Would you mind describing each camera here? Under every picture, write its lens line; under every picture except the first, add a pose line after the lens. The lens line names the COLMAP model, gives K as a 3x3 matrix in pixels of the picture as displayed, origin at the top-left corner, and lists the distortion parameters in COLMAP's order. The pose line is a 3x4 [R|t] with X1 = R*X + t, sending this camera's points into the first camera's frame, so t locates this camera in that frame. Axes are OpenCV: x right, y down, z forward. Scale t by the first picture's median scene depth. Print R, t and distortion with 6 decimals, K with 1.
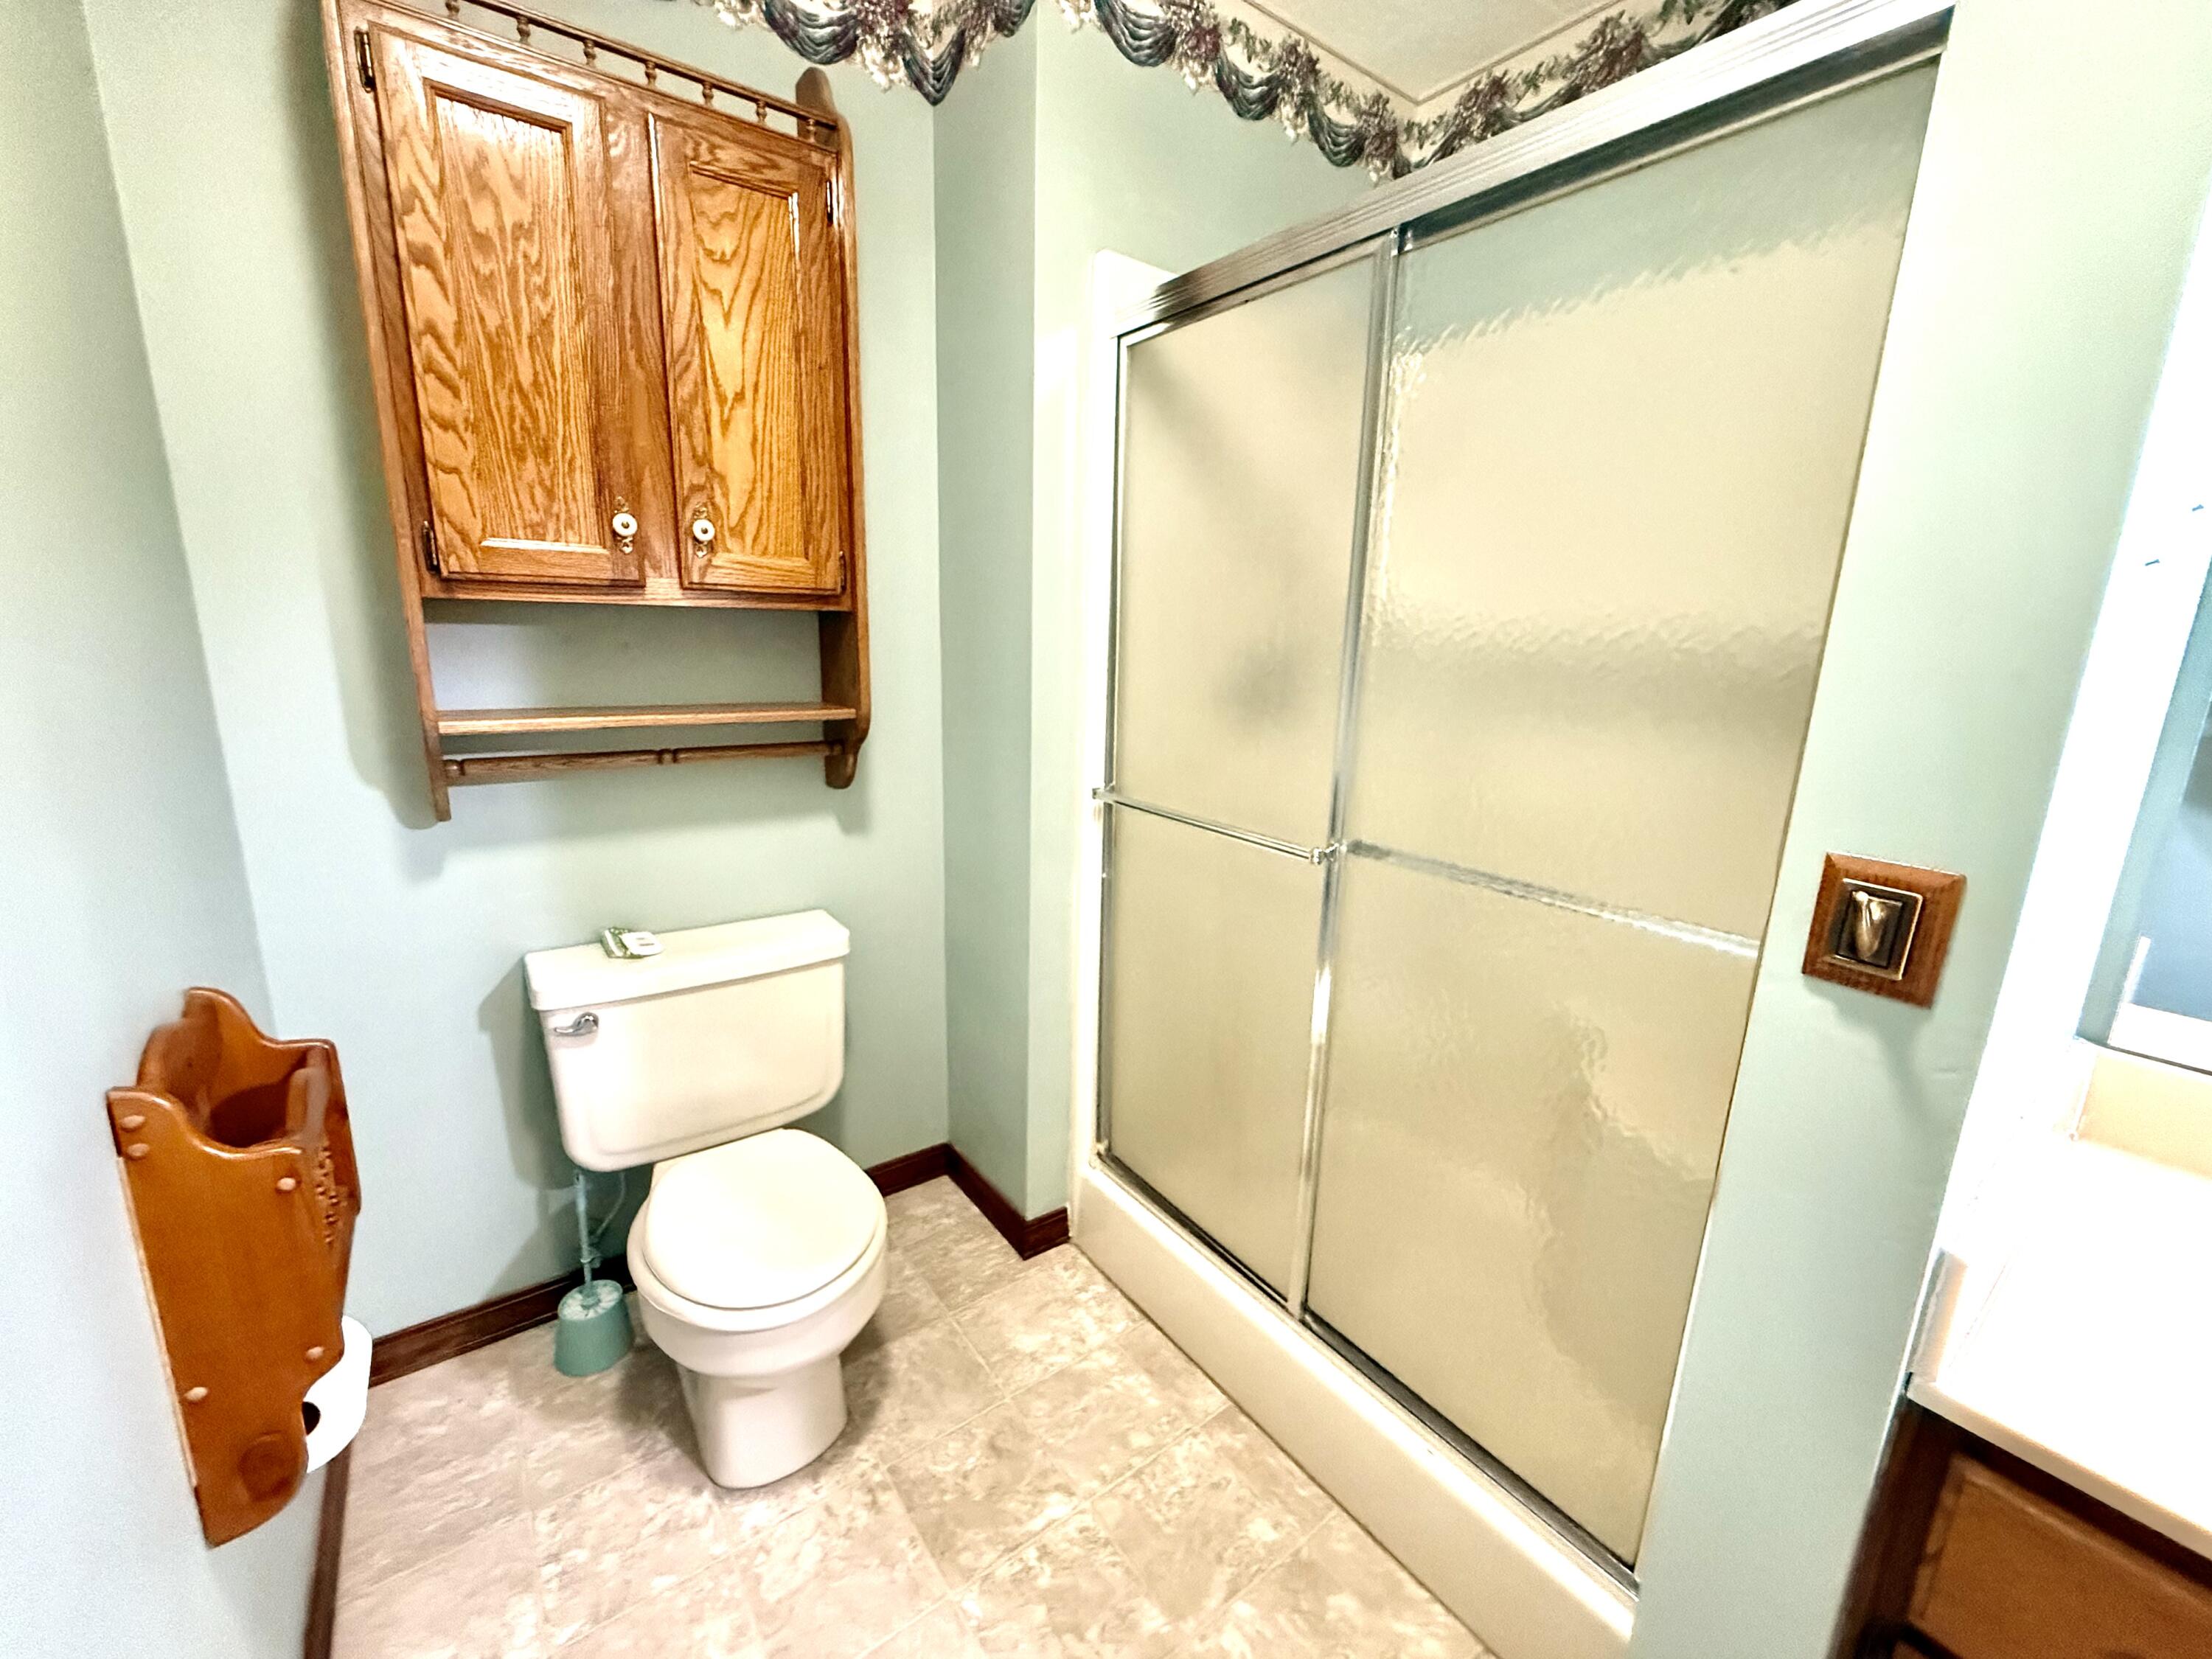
lens RADIAL K [[897.4, 0, 1106.6], [0, 897.4, 831.4], [0, 0, 1]] dist [-0.001219, -0.000282]
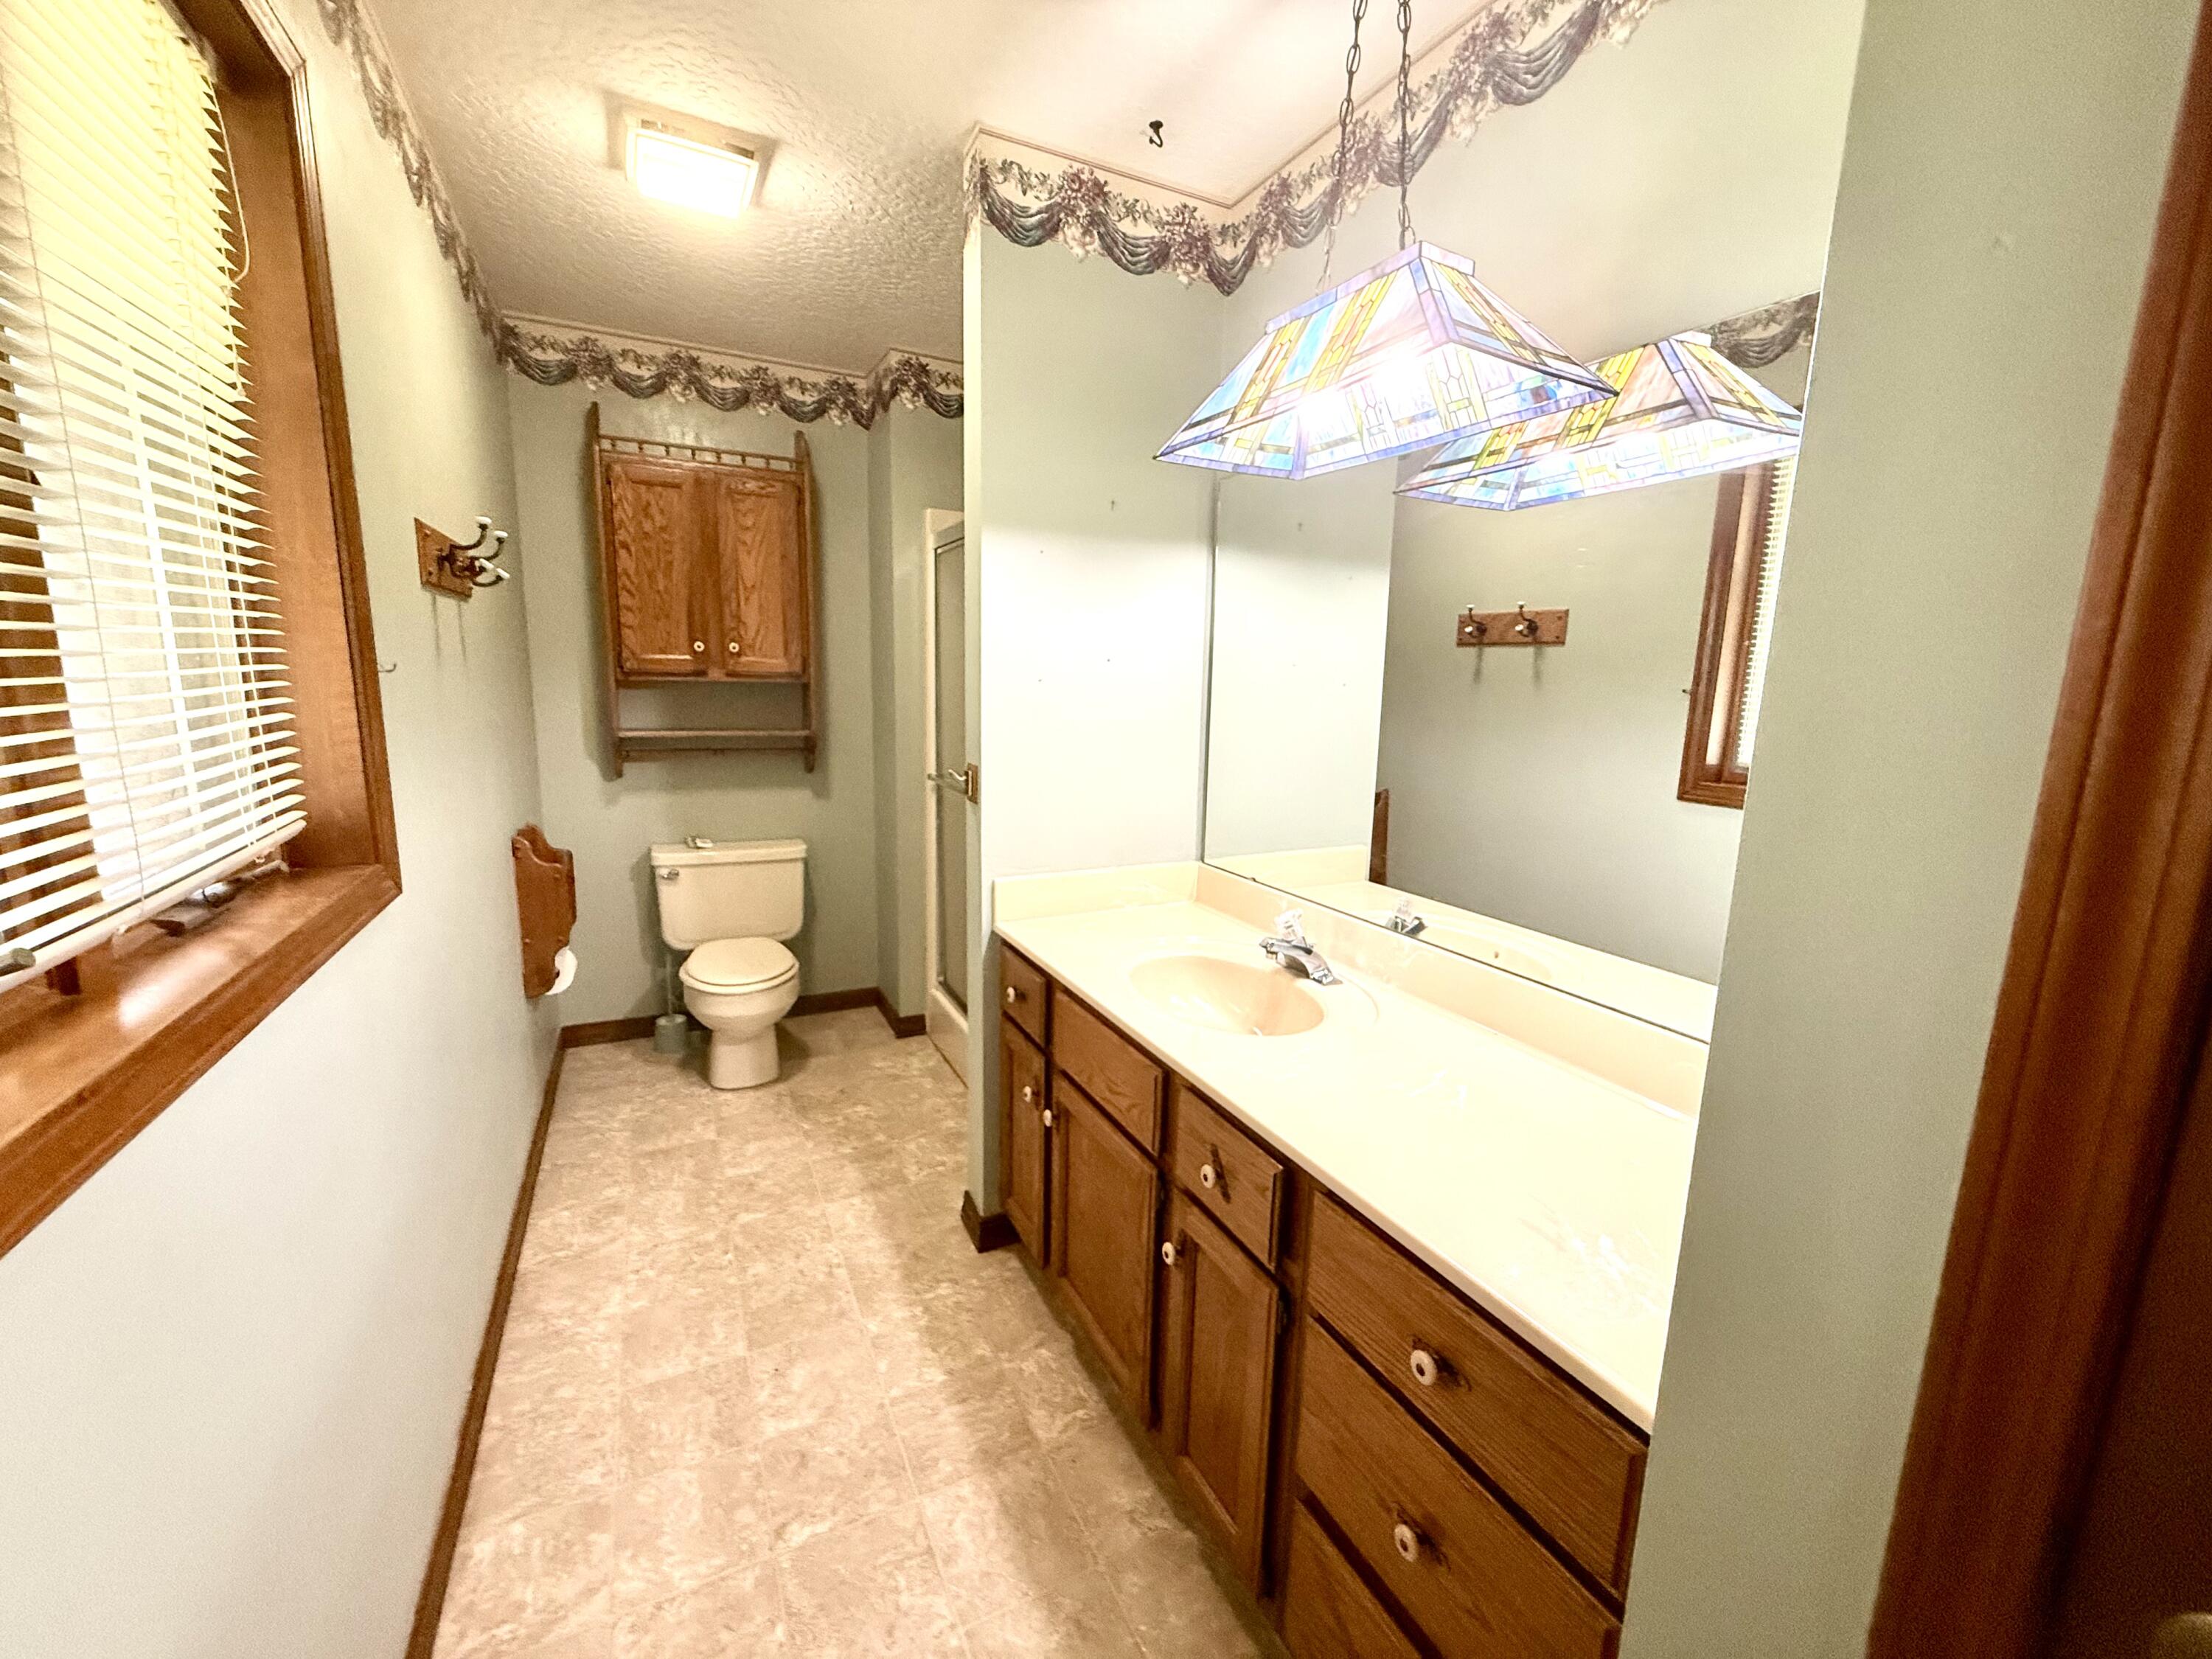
lens RADIAL K [[897.4, 0, 1106.2], [0, 897.4, 834.9], [0, 0, 1]] dist [-0.001219, -0.000282]
pose [[0.985030, 0.028145, -0.170070, 0.814018], [-0.037750, 0.997854, -0.053505, 0.200204], [0.168199, 0.059124, 0.983978, -0.957613]]
